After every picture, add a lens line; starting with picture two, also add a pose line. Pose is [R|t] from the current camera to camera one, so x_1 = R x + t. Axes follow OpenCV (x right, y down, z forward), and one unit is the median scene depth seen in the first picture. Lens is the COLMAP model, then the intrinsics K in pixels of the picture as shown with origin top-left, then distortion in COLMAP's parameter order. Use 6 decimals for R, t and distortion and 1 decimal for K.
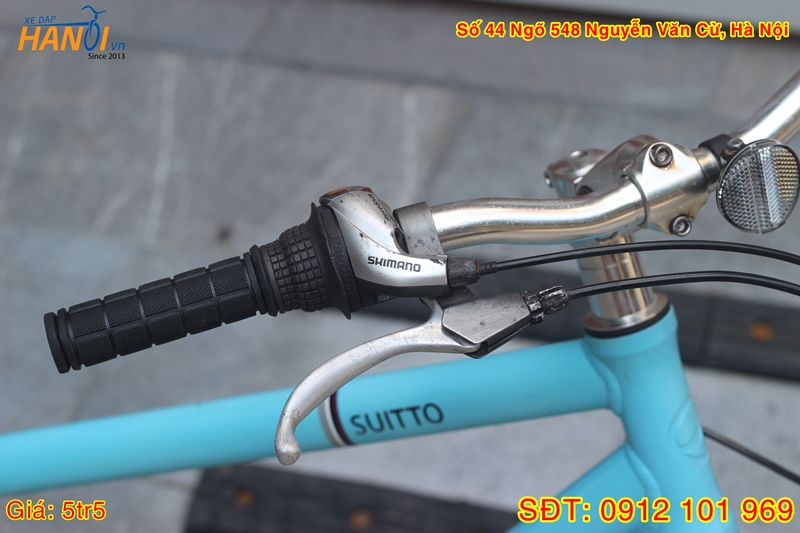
lens RADIAL K [[1855.6, 0, 398.3], [0, 1855.6, 269.0], [0, 0, 1]] dist [-0.136543, 0.000000]
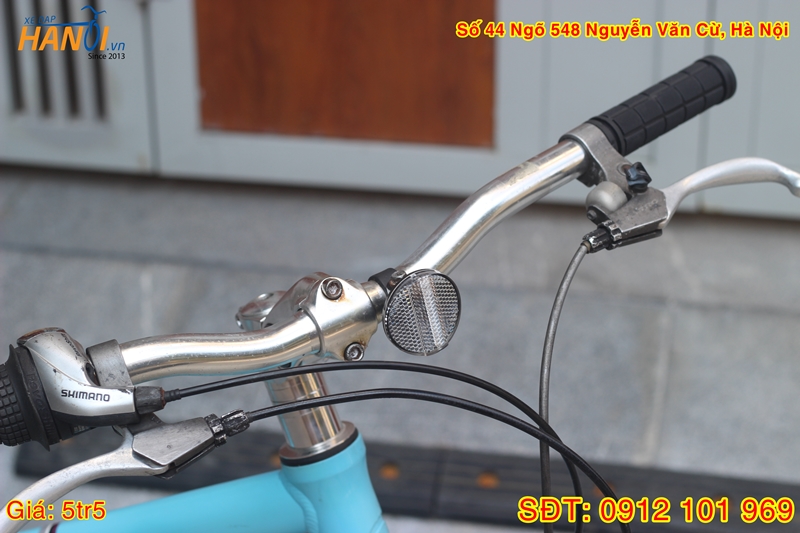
lens RADIAL K [[1855.6, 0, 399.1], [0, 1855.6, 266.0], [0, 0, 1]] dist [-0.136543, 0.000000]
pose [[0.991112, -0.040449, 0.126732, 0.042777], [0.053550, 0.993369, -0.101738, 0.039082], [-0.121776, 0.107620, 0.986706, -0.091227]]
